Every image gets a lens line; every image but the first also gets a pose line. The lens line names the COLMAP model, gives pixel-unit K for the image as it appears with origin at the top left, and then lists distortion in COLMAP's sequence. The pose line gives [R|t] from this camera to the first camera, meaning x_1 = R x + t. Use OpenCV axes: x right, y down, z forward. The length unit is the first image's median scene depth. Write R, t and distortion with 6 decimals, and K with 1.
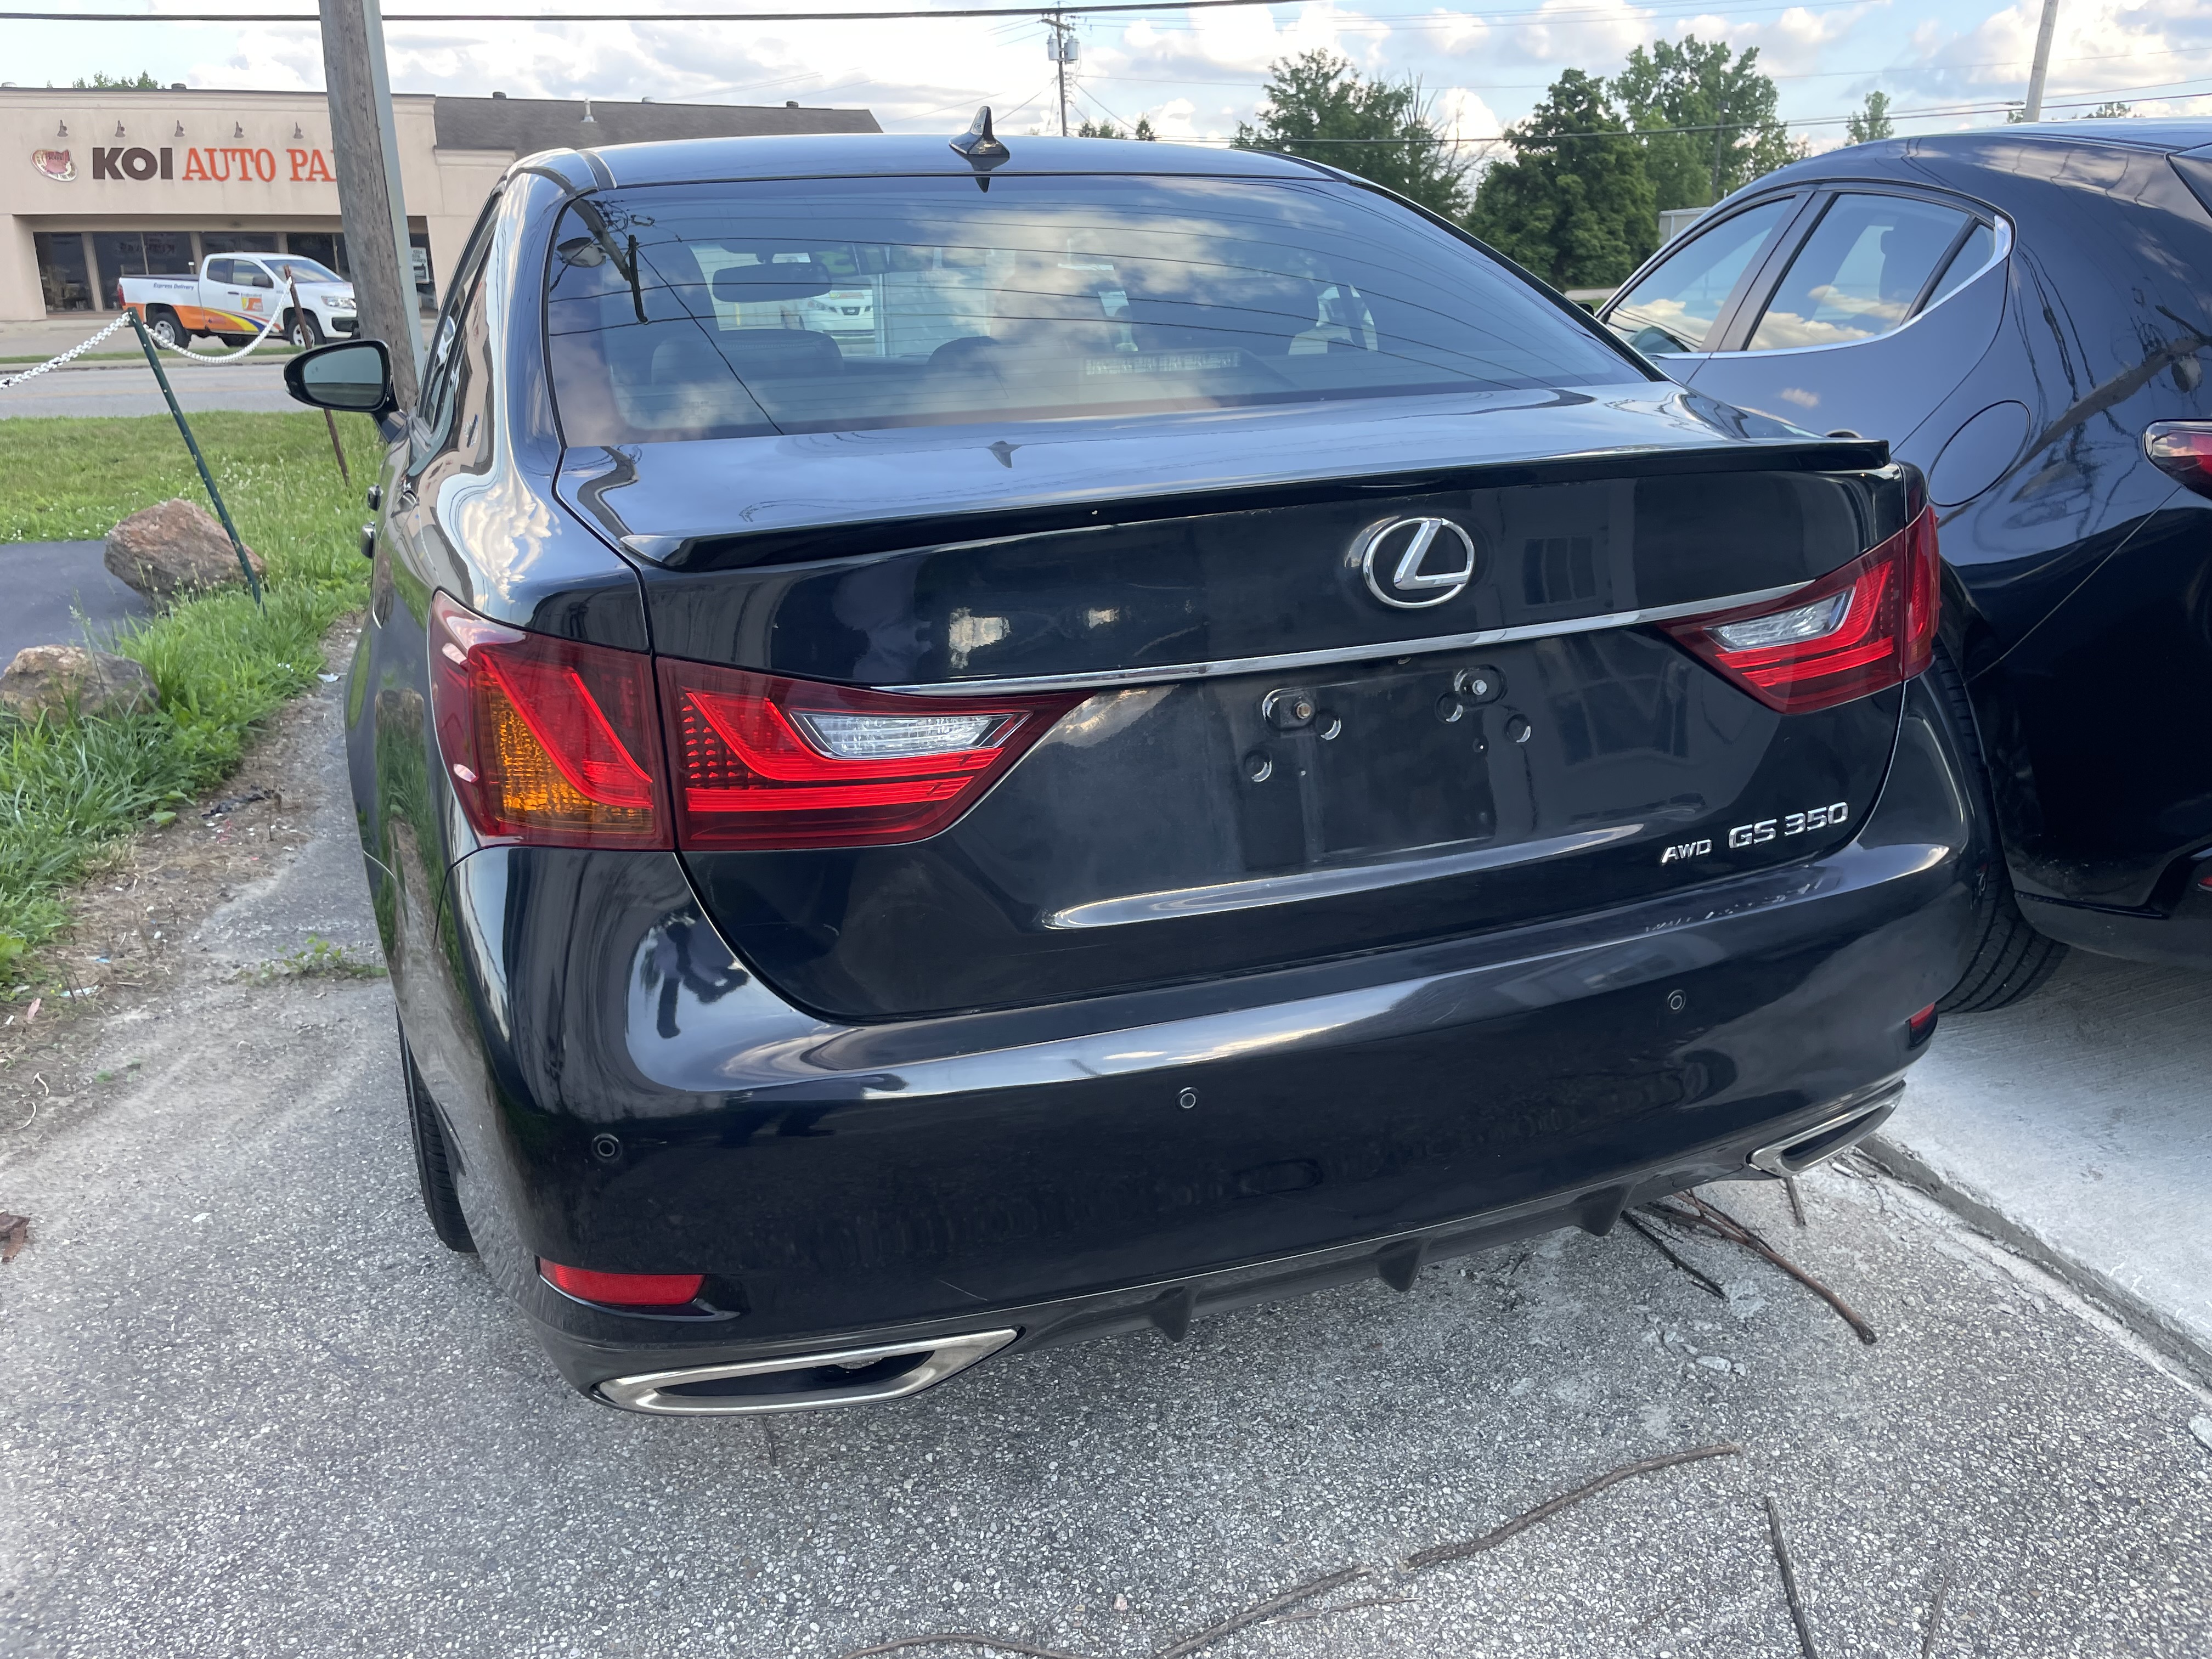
lens RADIAL K [[1695.9, 0, 1091.8], [0, 1695.9, 845.7], [0, 0, 1]] dist [0.095962, -0.135924]
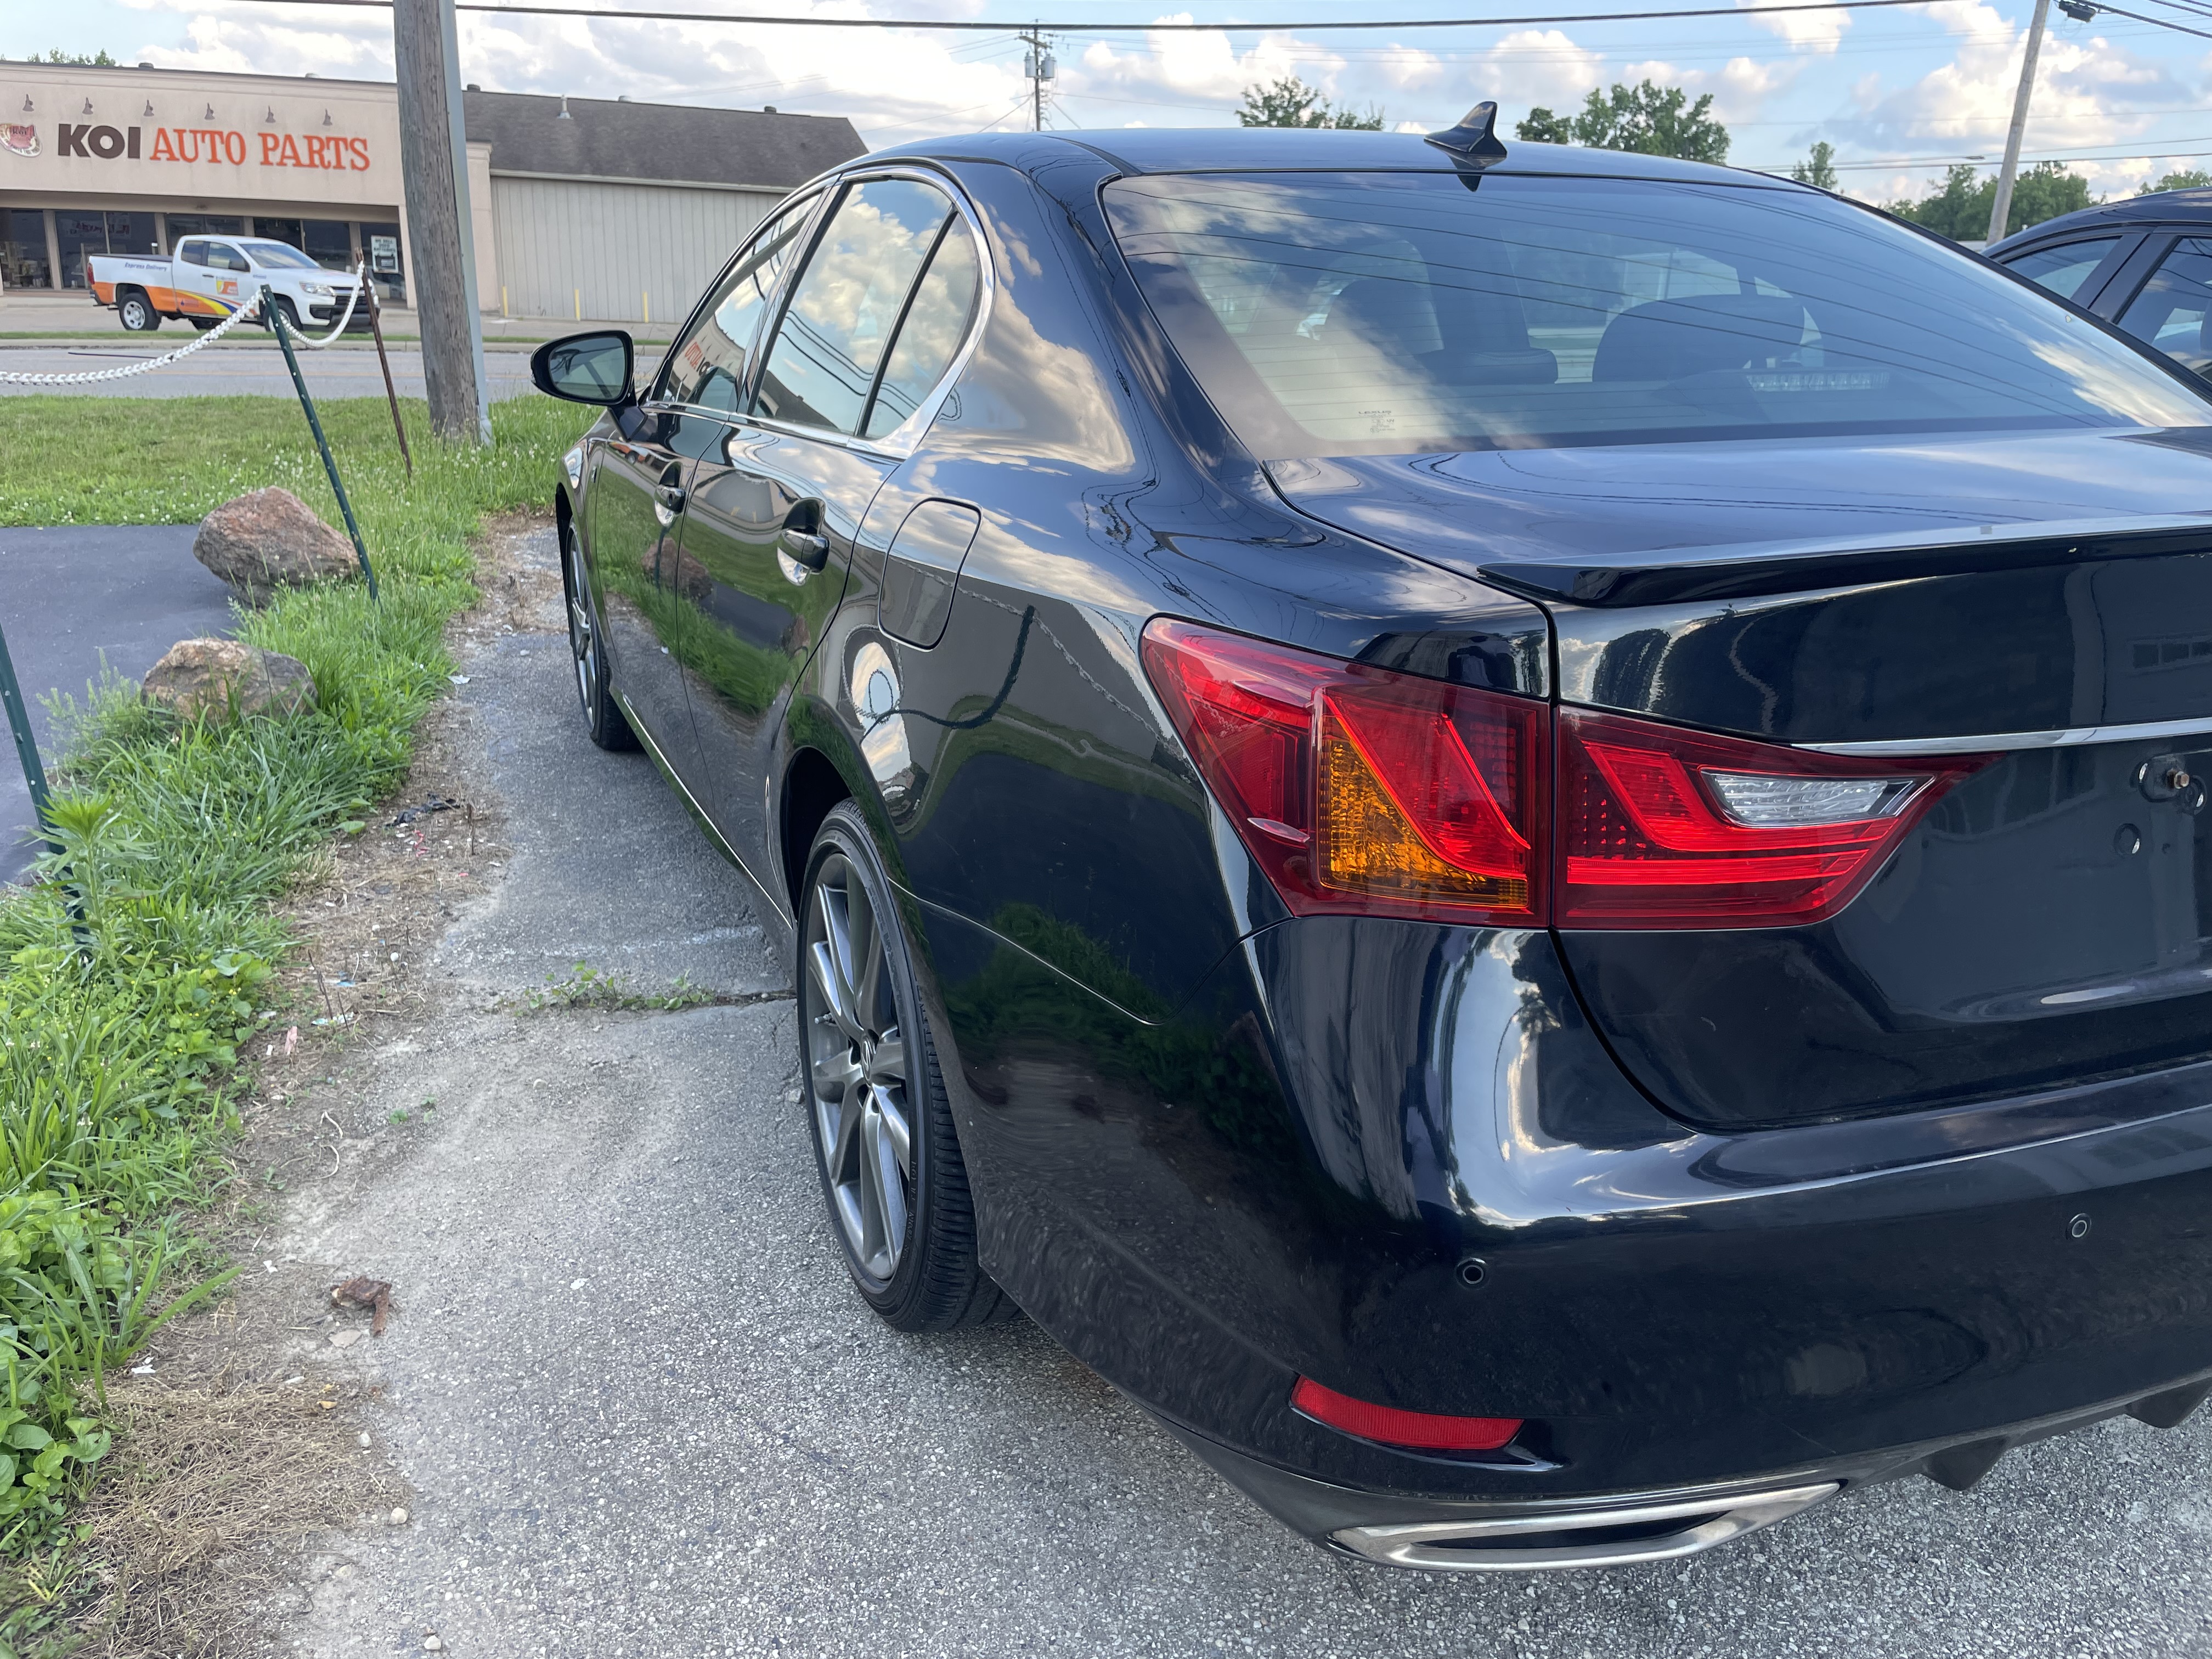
lens RADIAL K [[1693.0, 0, 1092.3], [0, 1693.0, 837.4], [0, 0, 1]] dist [0.093639, -0.133199]
pose [[0.998944, 0.026416, 0.037587, -0.124353], [-0.025932, 0.999575, -0.013291, -0.006259], [-0.037922, 0.012302, 0.999205, 0.036884]]
